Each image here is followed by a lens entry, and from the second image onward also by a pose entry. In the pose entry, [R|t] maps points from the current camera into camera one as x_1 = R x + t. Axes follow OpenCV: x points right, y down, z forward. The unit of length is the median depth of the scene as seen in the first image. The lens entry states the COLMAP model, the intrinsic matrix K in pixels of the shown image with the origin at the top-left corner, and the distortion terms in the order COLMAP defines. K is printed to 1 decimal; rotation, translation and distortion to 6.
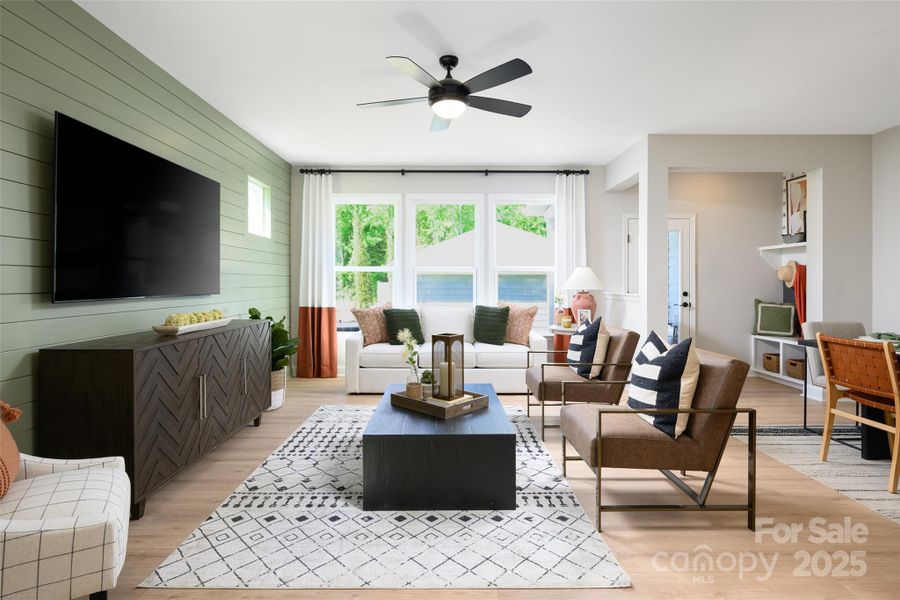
lens RADIAL K [[459.9, 0, 448.6], [0, 459.9, 282.8], [0, 0, 1]] dist [0.004337, 0.000880]
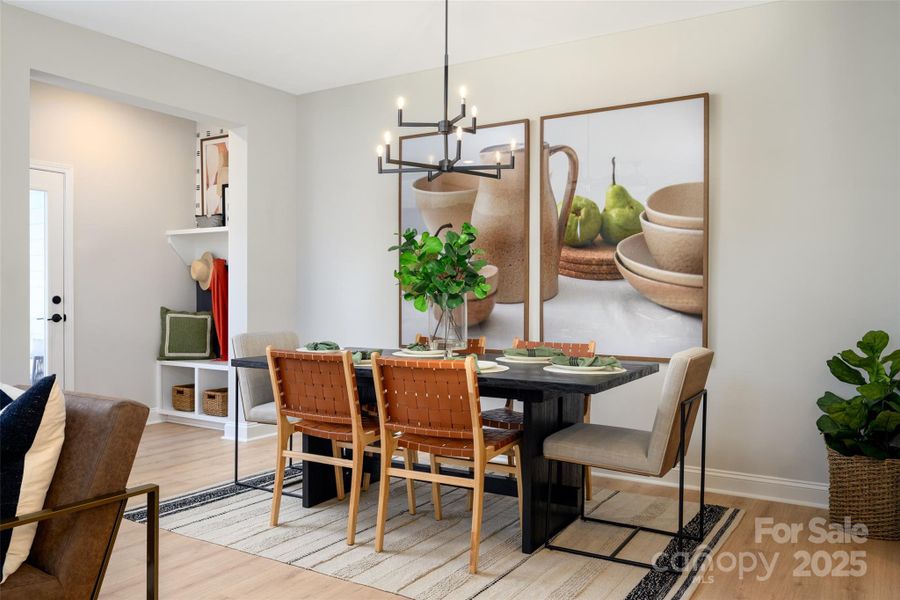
lens RADIAL K [[701.2, 0, 455.7], [0, 701.2, 299.4], [0, 0, 1]] dist [-0.001730, 0.007201]
pose [[0.529341, -0.004564, 0.848397, 0.030211], [-0.005517, 0.999946, 0.008821, 0.016246], [-0.848391, -0.009350, 0.529287, 0.118315]]
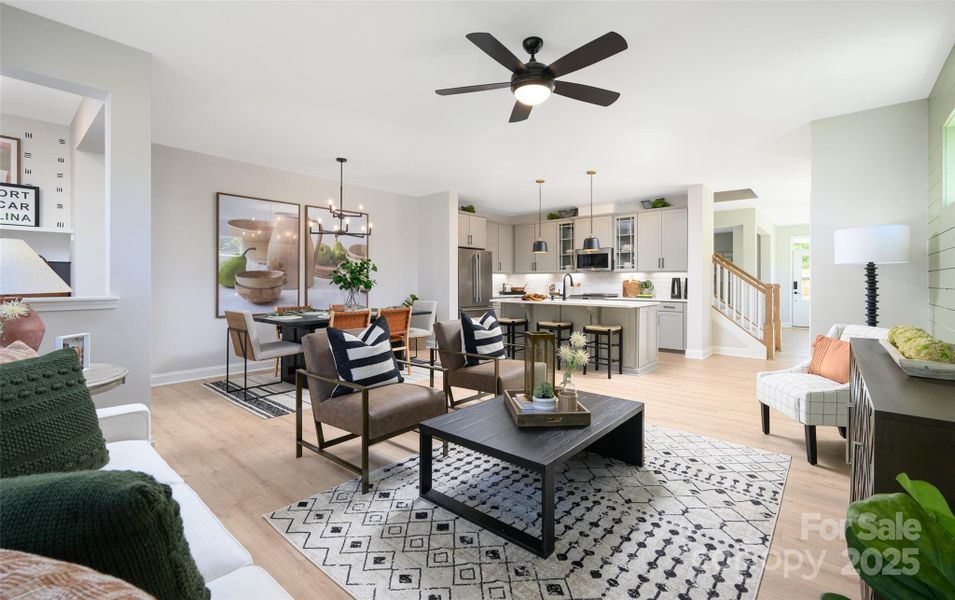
lens RADIAL K [[409.7, 0, 478.8], [0, 409.7, 282.7], [0, 0, 1]] dist [0.011818, 0.000086]
pose [[-0.751571, -0.006343, 0.659622, -0.317261], [-0.004810, 0.999980, 0.004136, 0.001555], [-0.659635, -0.000064, -0.751586, 1.150568]]
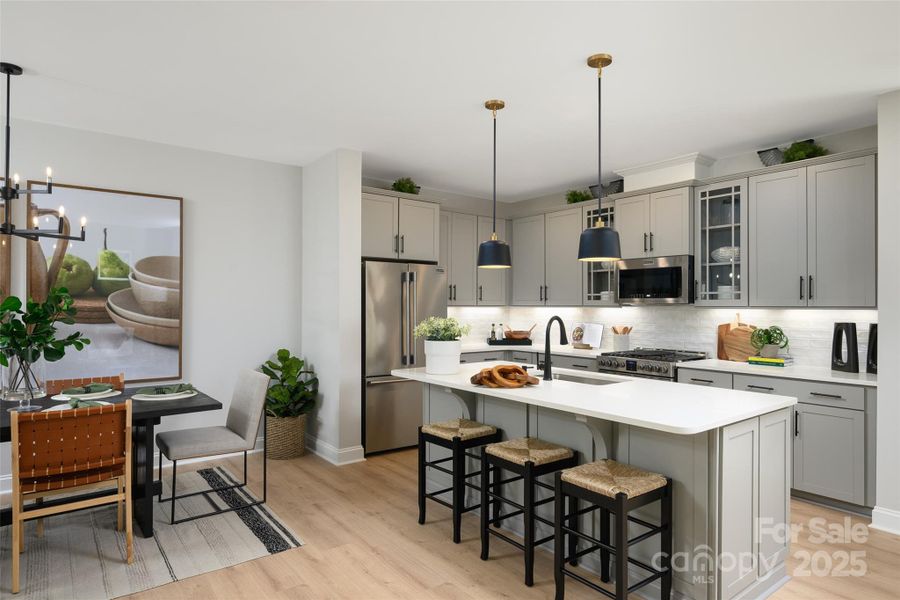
lens RADIAL K [[524.0, 0, 446.6], [0, 524.0, 303.1], [0, 0, 1]] dist [0.002070, -0.002571]
pose [[-0.603392, -0.002561, 0.797441, -0.138630], [-0.006380, 0.999978, -0.001616, -0.039955], [-0.797419, -0.006062, -0.603395, 0.512486]]
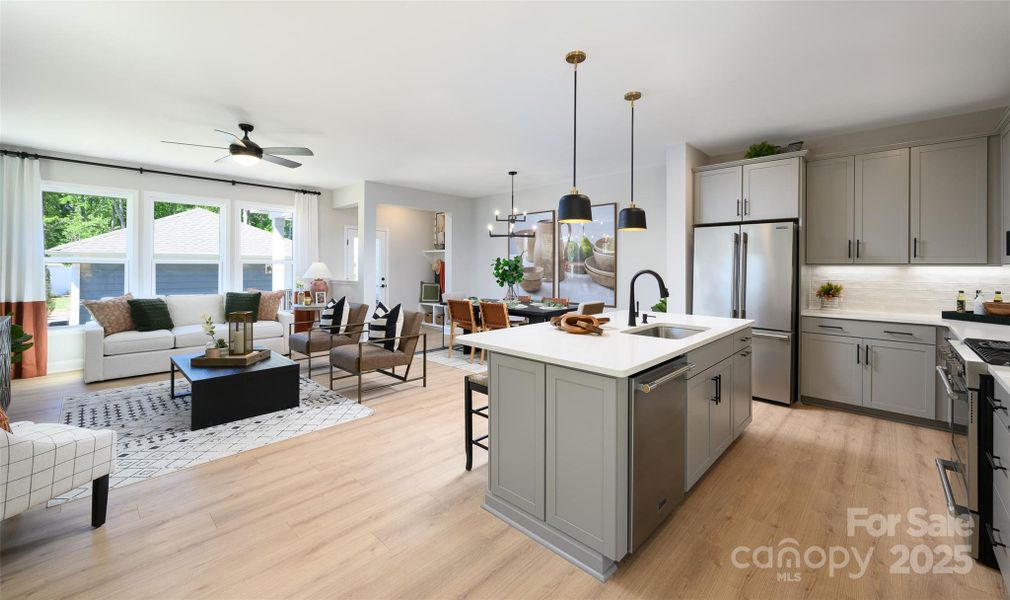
lens RADIAL K [[405.8, 0, 512.8], [0, 405.8, 266.0], [0, 0, 1]] dist [0.003770, -0.000340]
pose [[0.685147, 0.003056, 0.728398, -0.240976], [-0.005069, 0.999987, 0.000572, -0.029731], [-0.728387, -0.004084, 0.685154, -0.338953]]
